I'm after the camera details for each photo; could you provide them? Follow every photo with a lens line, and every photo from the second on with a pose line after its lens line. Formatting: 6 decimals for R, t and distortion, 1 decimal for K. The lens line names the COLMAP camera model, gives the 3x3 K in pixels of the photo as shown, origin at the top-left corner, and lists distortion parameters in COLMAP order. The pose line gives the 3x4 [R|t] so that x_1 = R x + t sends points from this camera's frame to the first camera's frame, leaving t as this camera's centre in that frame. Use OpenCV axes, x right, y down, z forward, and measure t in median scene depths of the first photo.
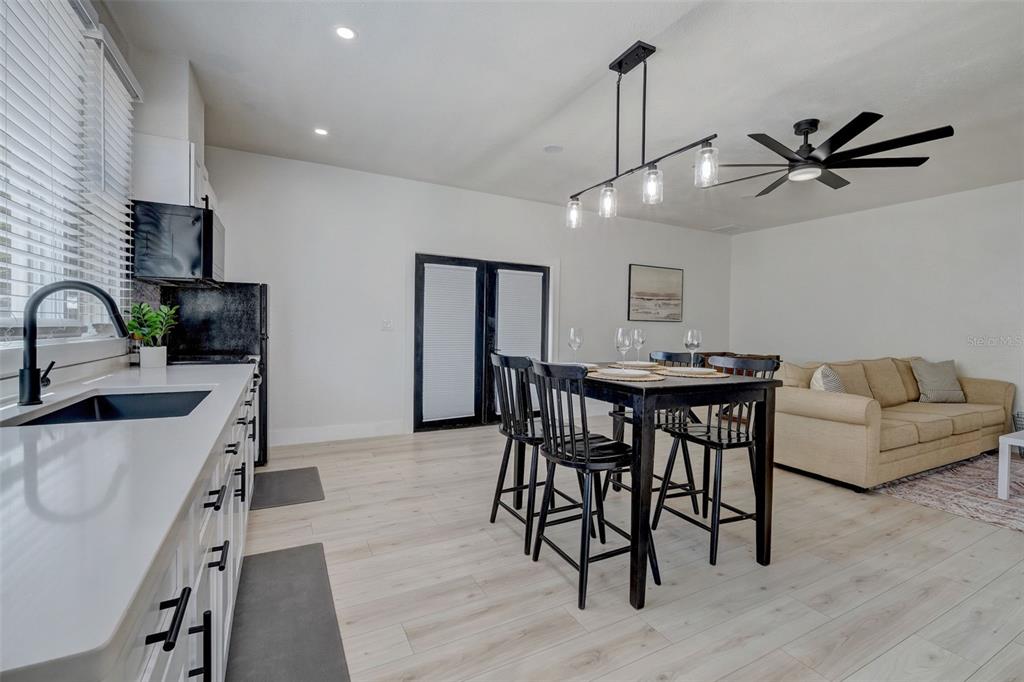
lens RADIAL K [[447.3, 0, 513.5], [0, 447.3, 339.0], [0, 0, 1]] dist [-0.002532, 0.000367]
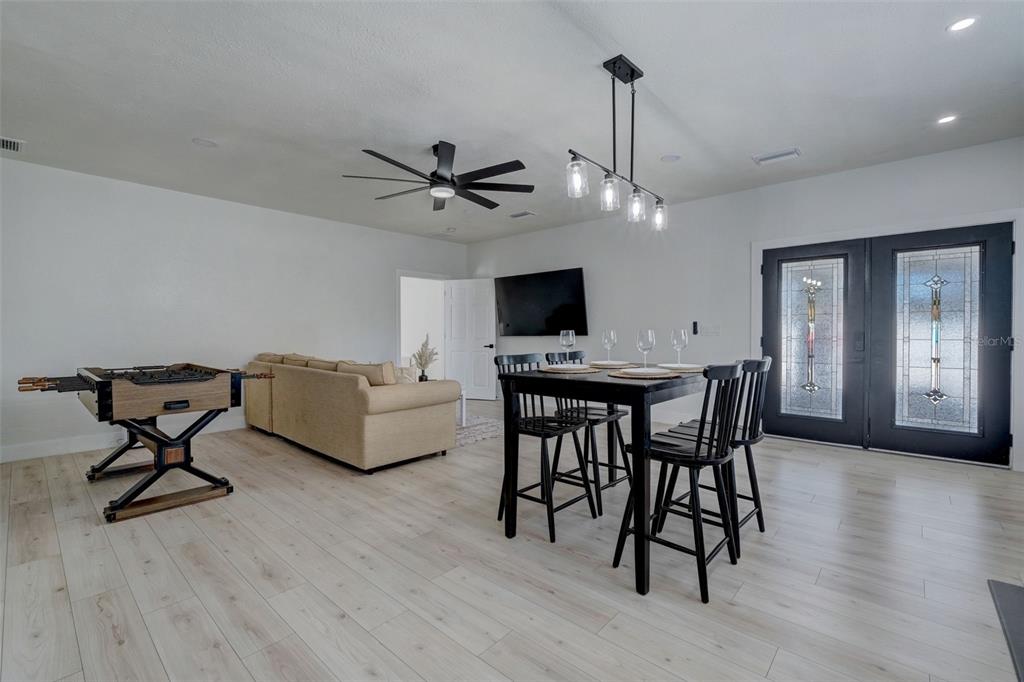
lens RADIAL K [[447.3, 0, 513.5], [0, 447.3, 339.0], [0, 0, 1]] dist [-0.002532, 0.000367]
pose [[-0.352467, -0.031889, 0.935281, -0.490179], [0.018410, 0.998990, 0.040999, -0.039154], [-0.935643, 0.031670, -0.351524, 1.249141]]
